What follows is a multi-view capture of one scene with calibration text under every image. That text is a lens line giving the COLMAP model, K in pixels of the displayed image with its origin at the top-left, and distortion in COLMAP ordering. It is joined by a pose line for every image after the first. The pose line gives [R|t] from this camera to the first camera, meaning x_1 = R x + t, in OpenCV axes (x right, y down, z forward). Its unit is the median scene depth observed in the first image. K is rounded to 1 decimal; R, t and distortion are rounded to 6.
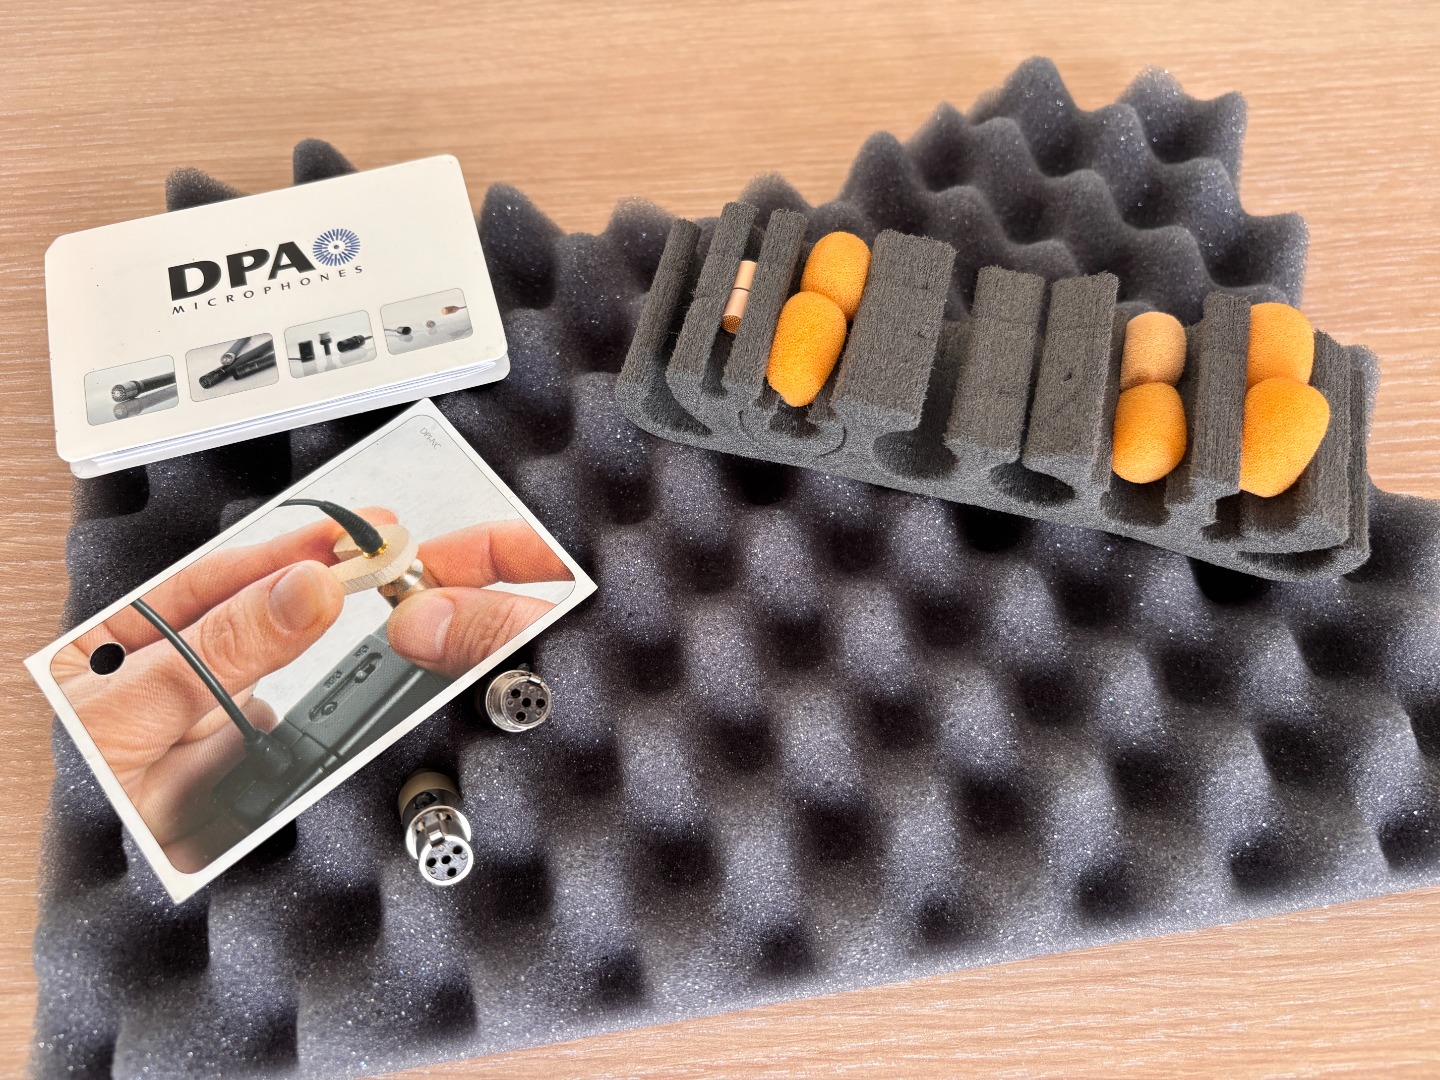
lens RADIAL K [[1092.4, 0, 720.0], [0, 1092.4, 540.0], [0, 0, 1]] dist [-0.007242, -0.001497]
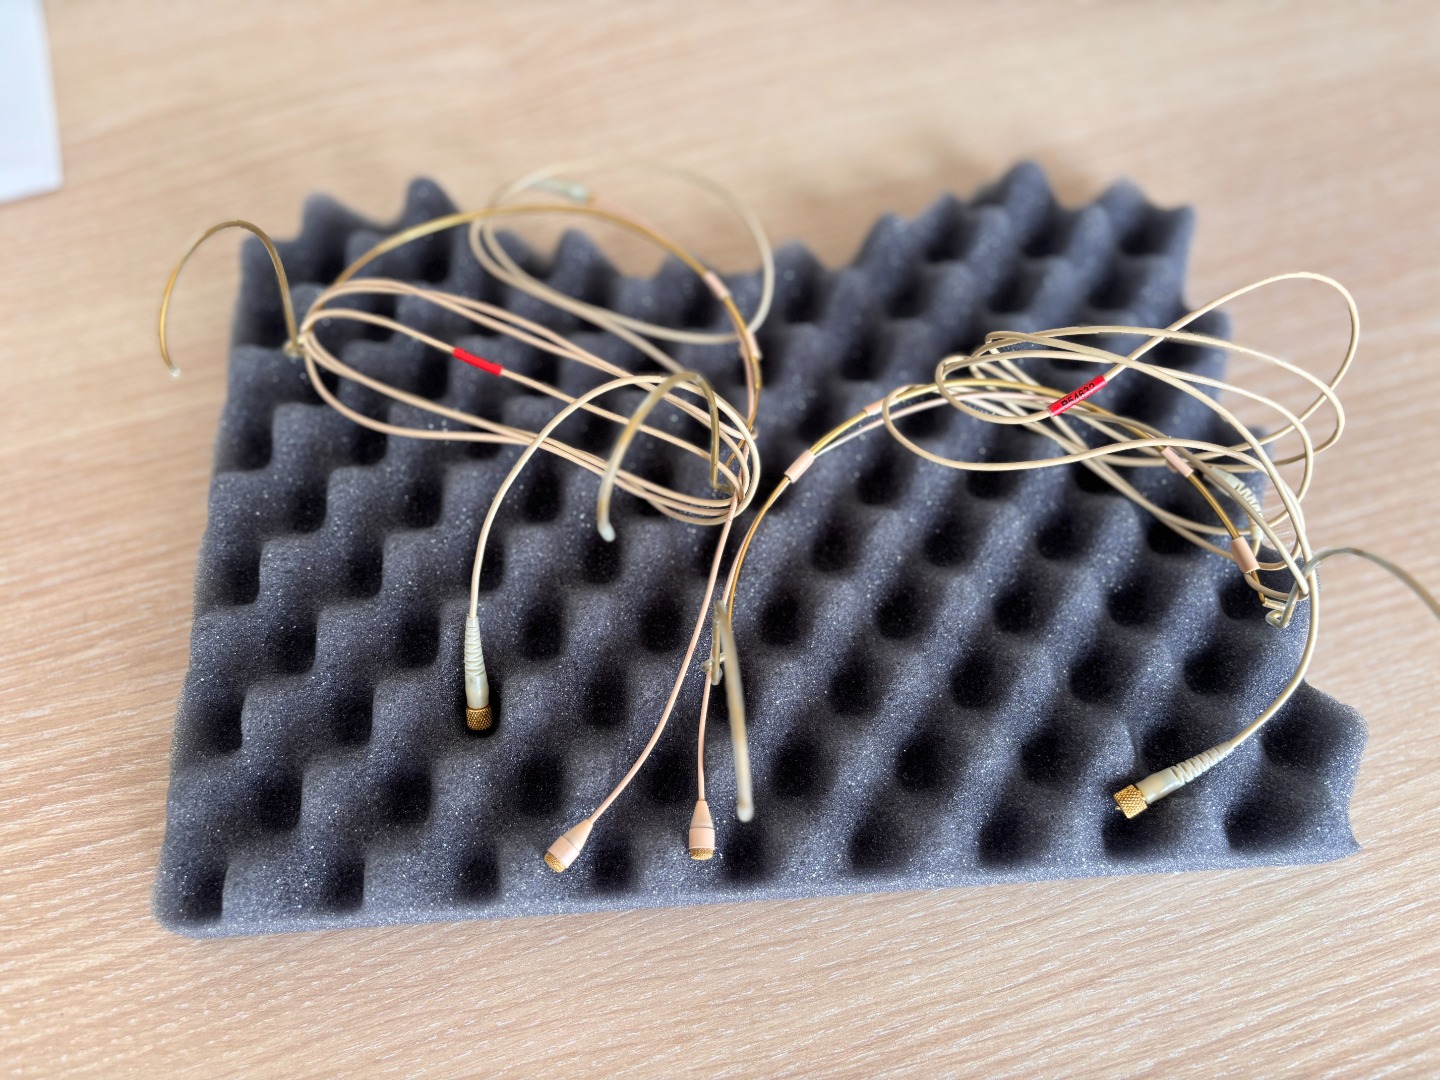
lens RADIAL K [[1090.3, 0, 714.9], [0, 1090.3, 553.7], [0, 0, 1]] dist [-0.003878, -0.002462]
pose [[0.995283, 0.095255, -0.018411, 0.016981], [-0.094981, 0.995363, 0.015222, 0.002586], [0.019775, -0.013402, 0.999715, -0.269343]]
